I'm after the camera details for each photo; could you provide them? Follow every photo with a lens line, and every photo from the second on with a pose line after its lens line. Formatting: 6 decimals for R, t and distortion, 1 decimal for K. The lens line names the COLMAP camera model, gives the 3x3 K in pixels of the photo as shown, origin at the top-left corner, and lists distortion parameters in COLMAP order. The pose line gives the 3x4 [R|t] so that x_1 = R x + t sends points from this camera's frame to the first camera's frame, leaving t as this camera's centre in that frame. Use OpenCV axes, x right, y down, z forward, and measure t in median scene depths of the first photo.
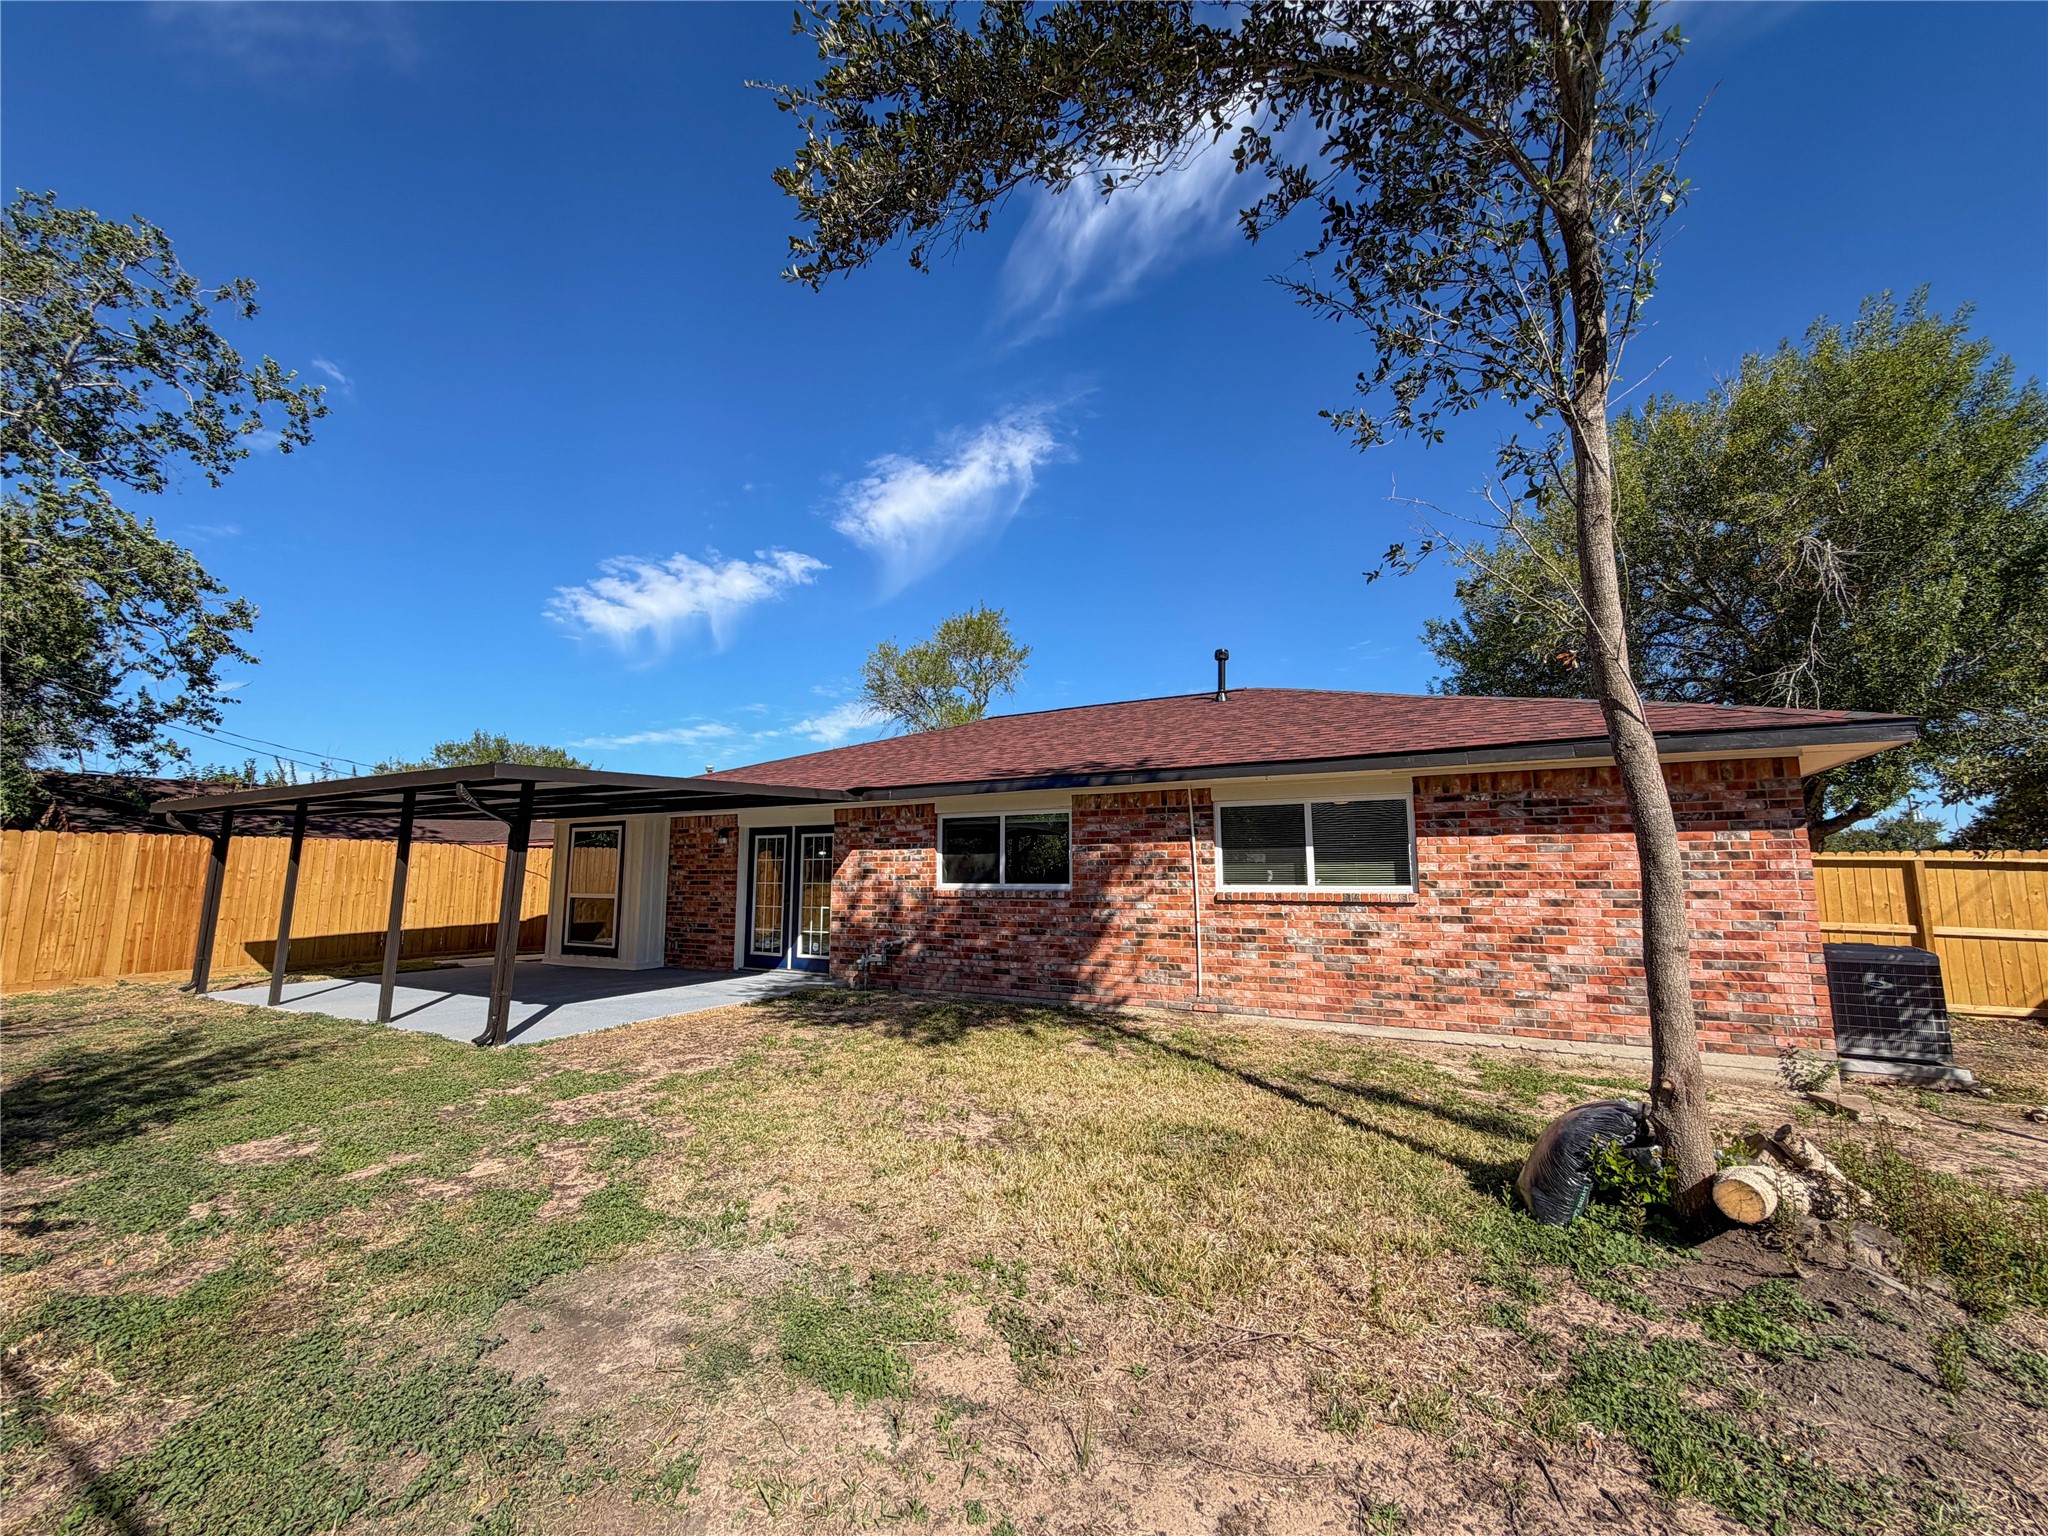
lens RADIAL K [[812.6, 0, 1024.0], [0, 812.6, 768.0], [0, 0, 1]] dist [-0.000057, -0.000021]
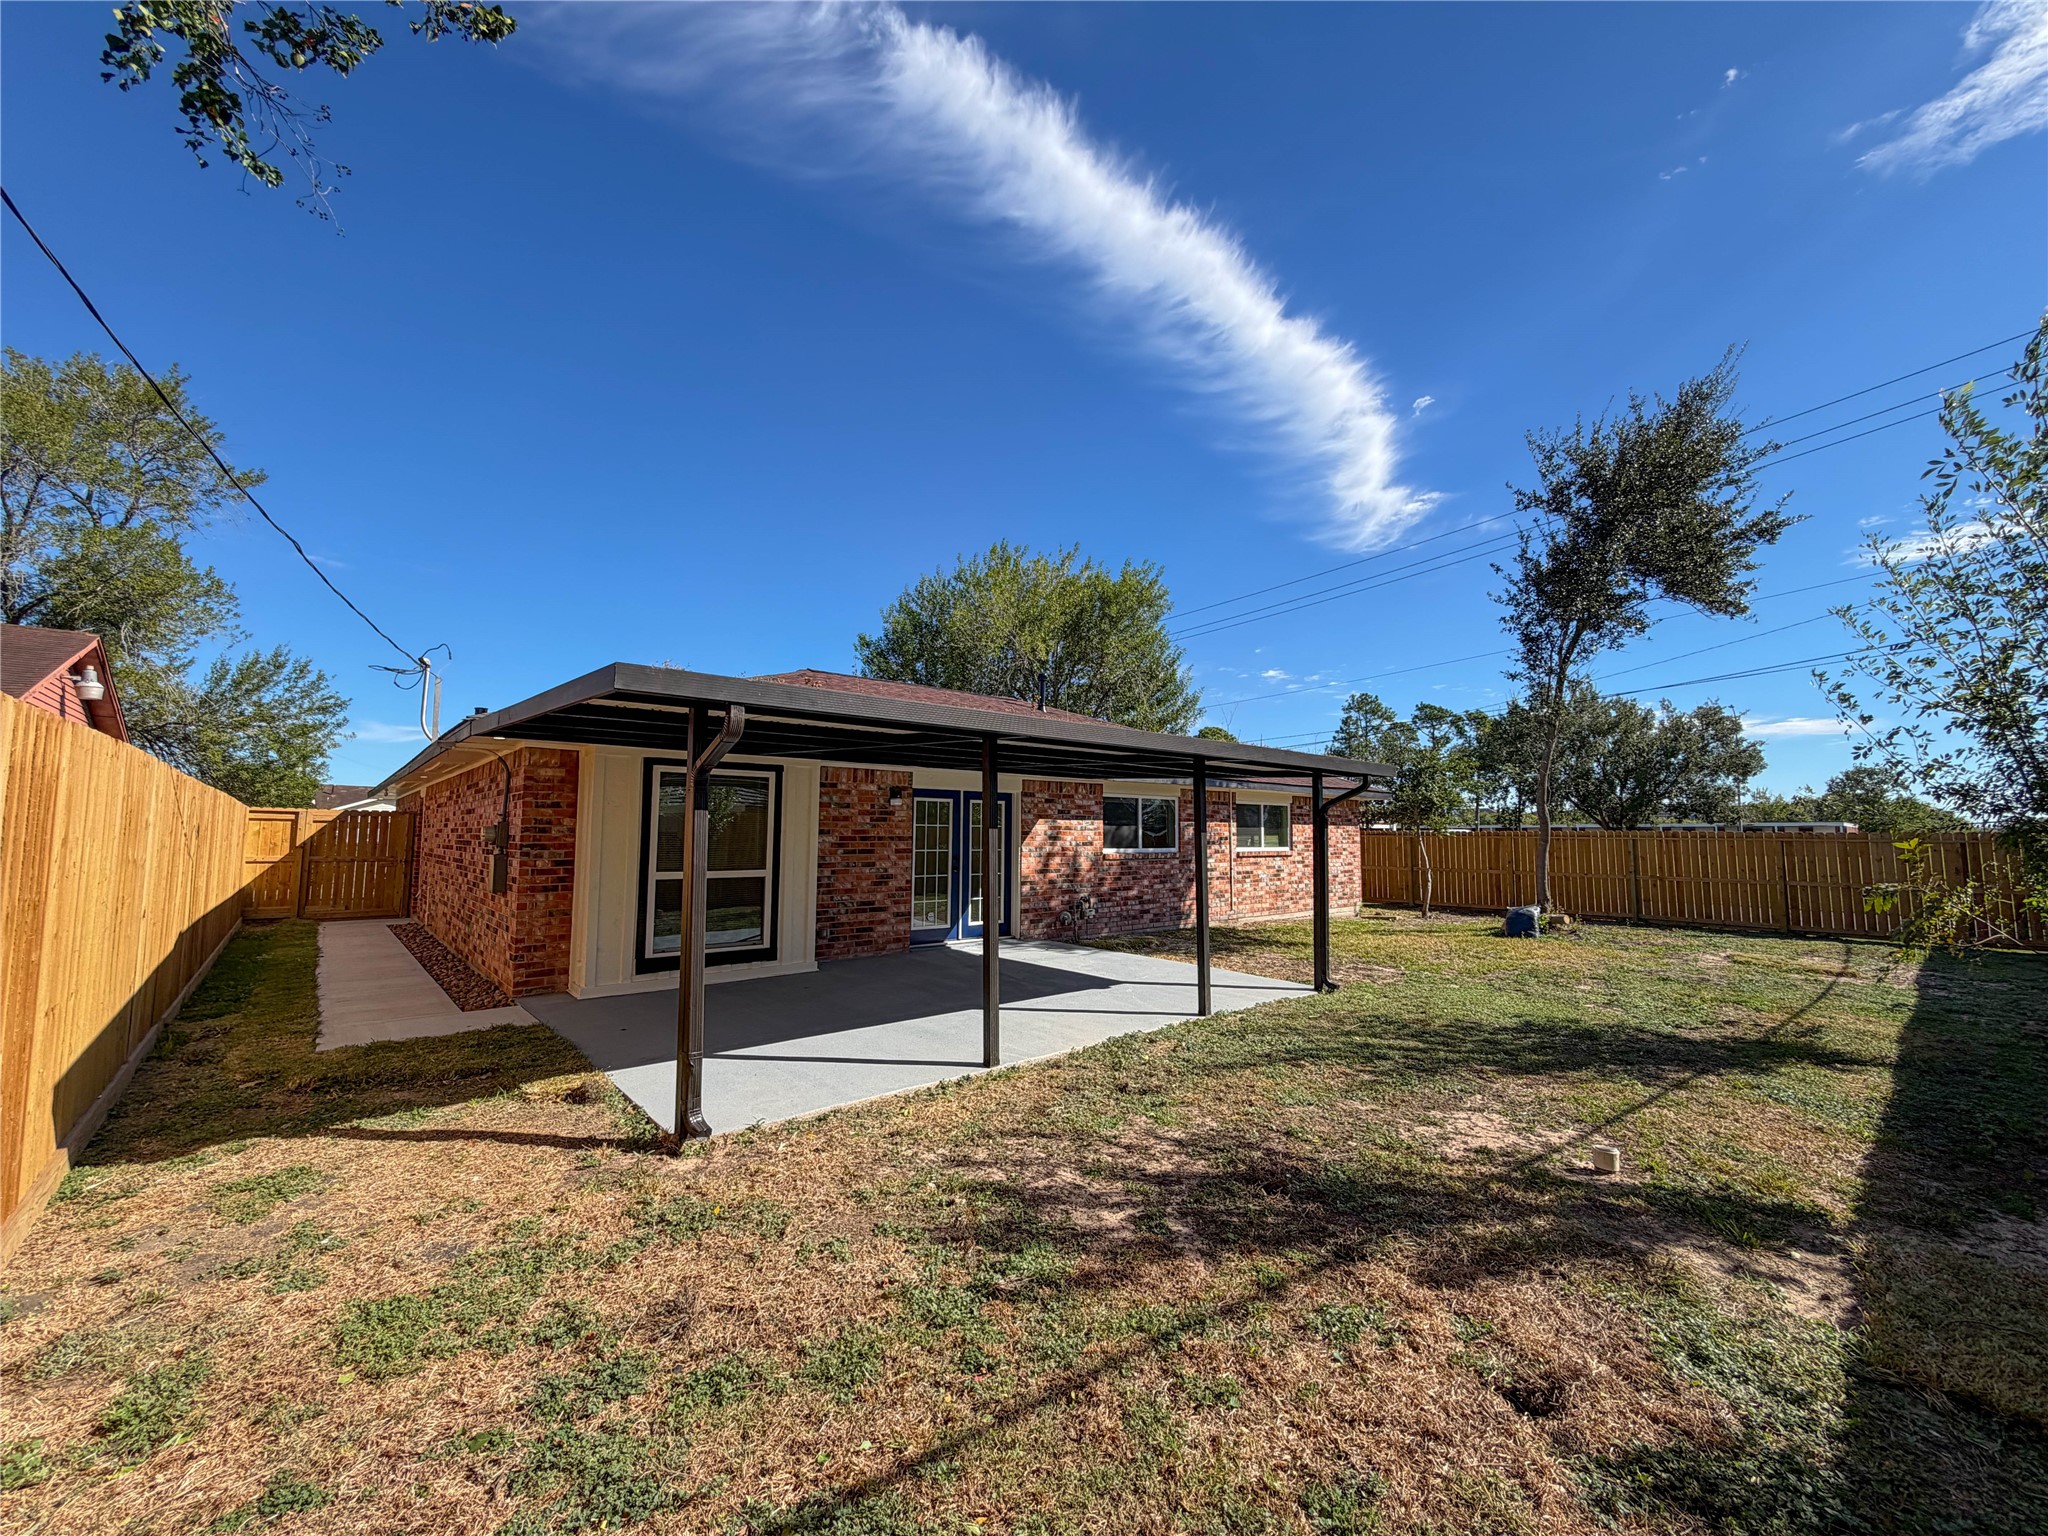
lens RADIAL K [[812.6, 0, 1024.0], [0, 812.6, 768.0], [0, 0, 1]] dist [-0.000057, -0.000021]
pose [[0.351227, 0.078083, 0.933029, -1.309158], [-0.131145, 0.990795, -0.033550, 0.076755], [-0.927060, -0.110578, 0.358234, 0.675725]]
